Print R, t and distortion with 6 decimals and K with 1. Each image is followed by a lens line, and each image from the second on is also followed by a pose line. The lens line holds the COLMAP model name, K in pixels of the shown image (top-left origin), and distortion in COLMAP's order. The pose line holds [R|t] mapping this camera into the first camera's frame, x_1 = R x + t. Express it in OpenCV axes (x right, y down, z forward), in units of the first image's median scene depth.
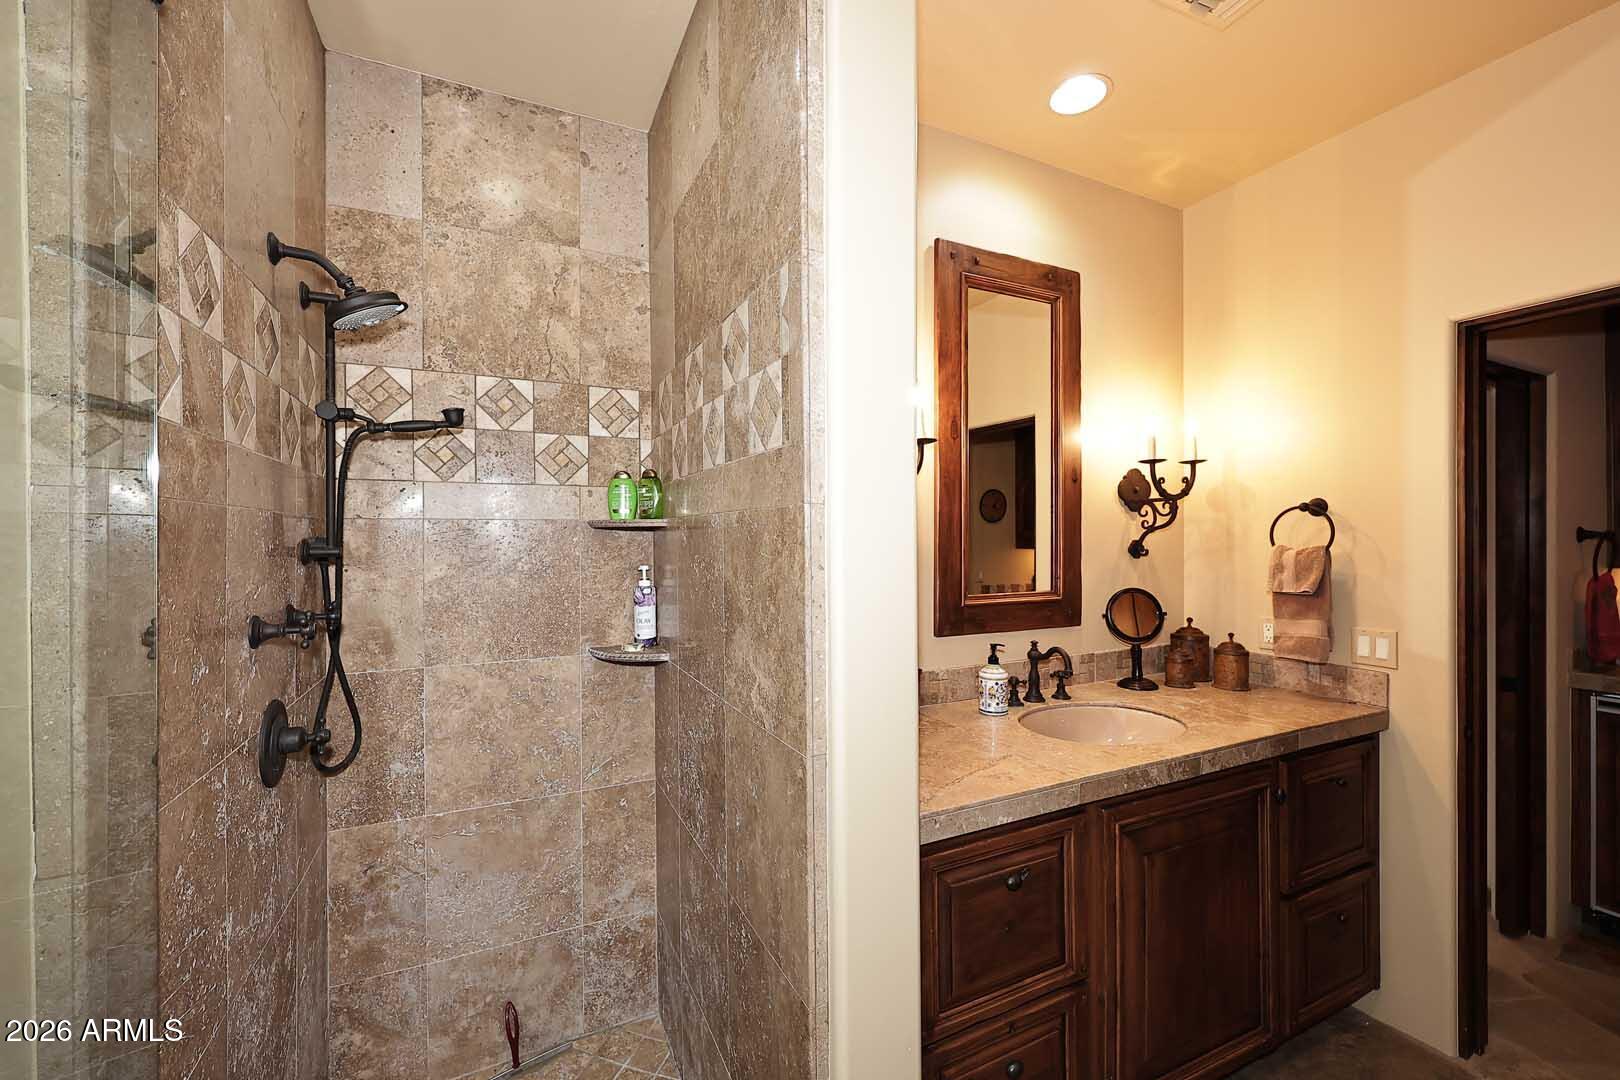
lens RADIAL K [[651.4, 0, 807.1], [0, 651.4, 541.7], [0, 0, 1]] dist [-0.000165, -0.000198]
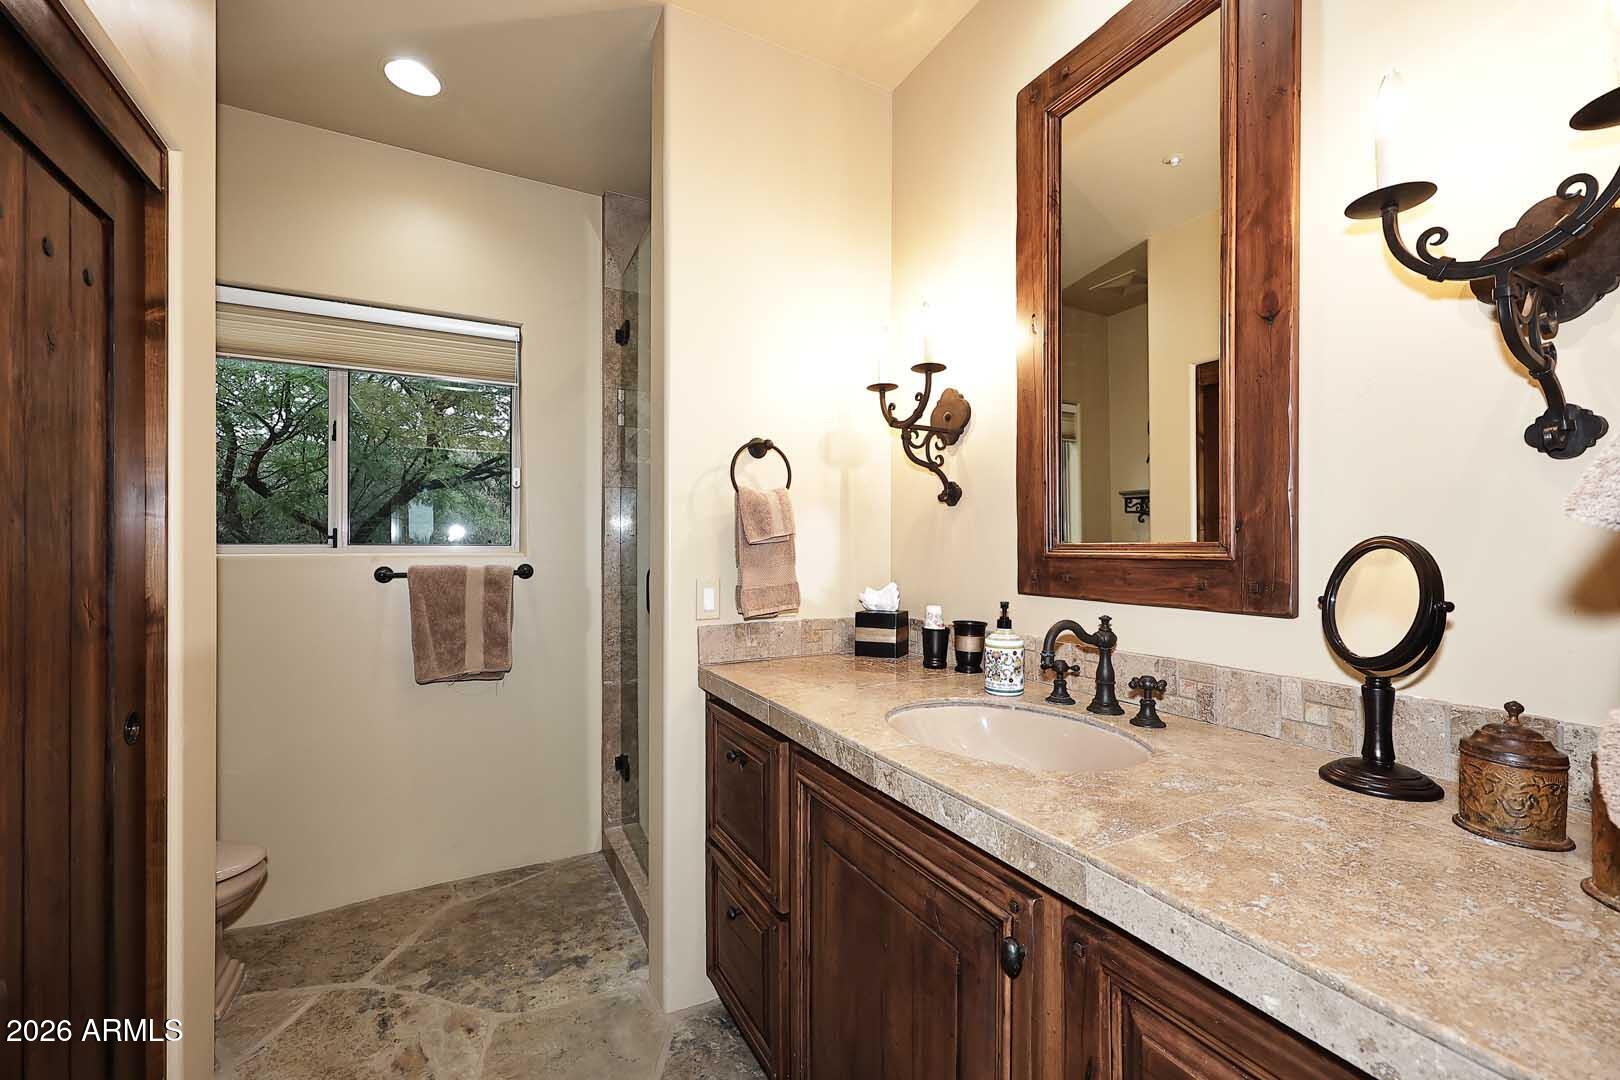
lens RADIAL K [[651.4, 0, 804.8], [0, 651.4, 543.0], [0, 0, 1]] dist [-0.000165, -0.000198]
pose [[0.049894, 0.004097, -0.998746, 1.036491], [0.001360, 0.999990, 0.004170, 0.084785], [0.998754, -0.001566, 0.049888, 0.730207]]
